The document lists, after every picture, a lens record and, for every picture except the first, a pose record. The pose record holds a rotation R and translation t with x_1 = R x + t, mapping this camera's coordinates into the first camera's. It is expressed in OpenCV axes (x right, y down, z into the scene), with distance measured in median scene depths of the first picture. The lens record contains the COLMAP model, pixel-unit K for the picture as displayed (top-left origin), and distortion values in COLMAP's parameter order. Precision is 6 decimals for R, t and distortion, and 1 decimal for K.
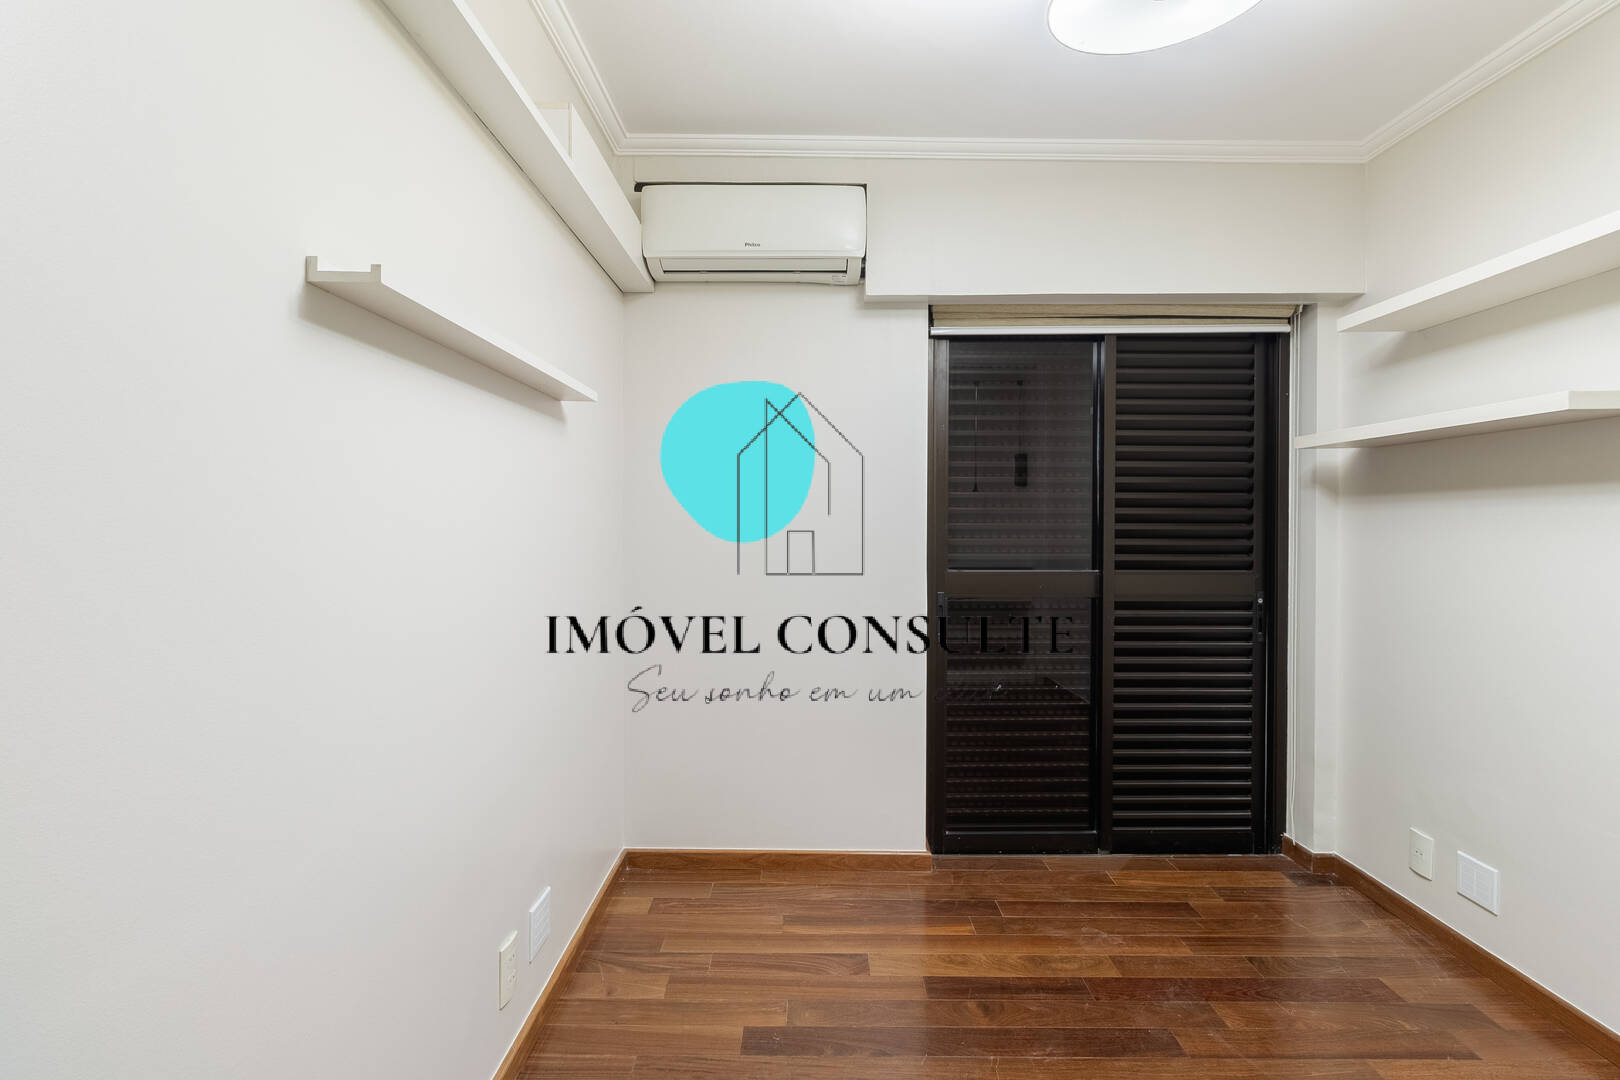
lens RADIAL K [[751.5, 0, 801.6], [0, 751.5, 535.8], [0, 0, 1]] dist [0.014460, -0.002115]
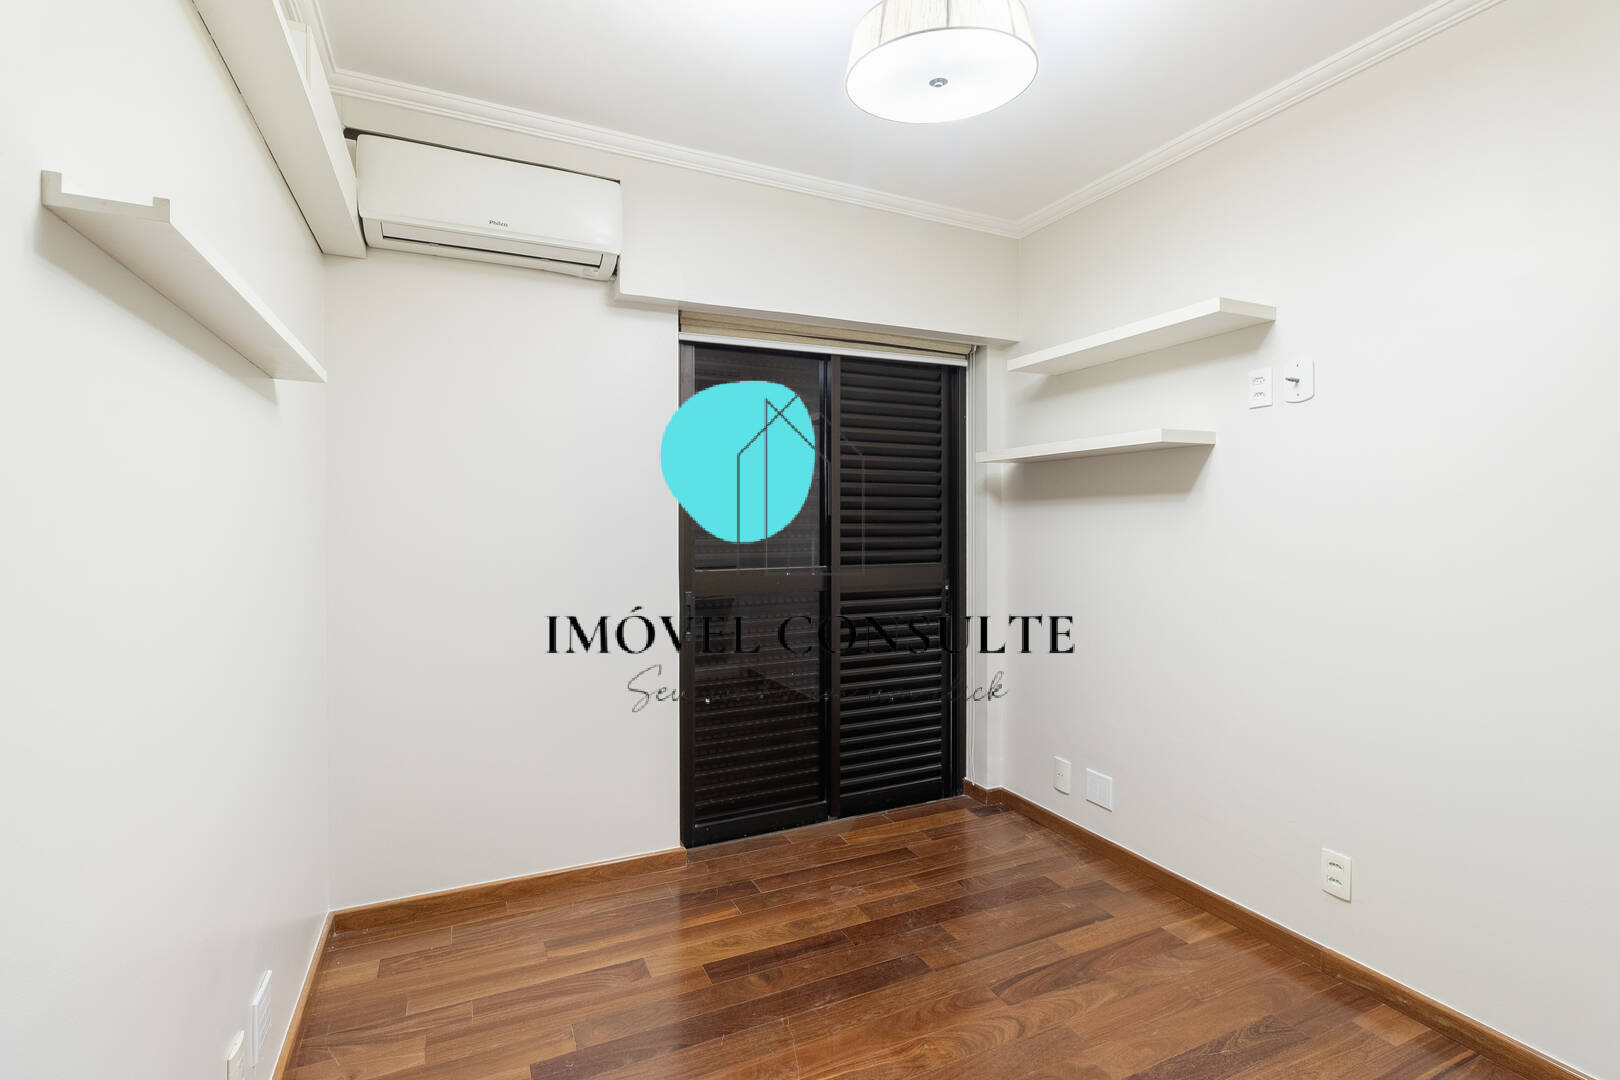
lens RADIAL K [[751.5, 0, 813.8], [0, 751.5, 537.6], [0, 0, 1]] dist [0.014460, -0.002115]
pose [[0.907374, -0.013063, 0.420122, -0.104863], [0.012749, 0.999912, 0.003555, -0.000626], [-0.420132, 0.002130, 0.907461, 0.001027]]
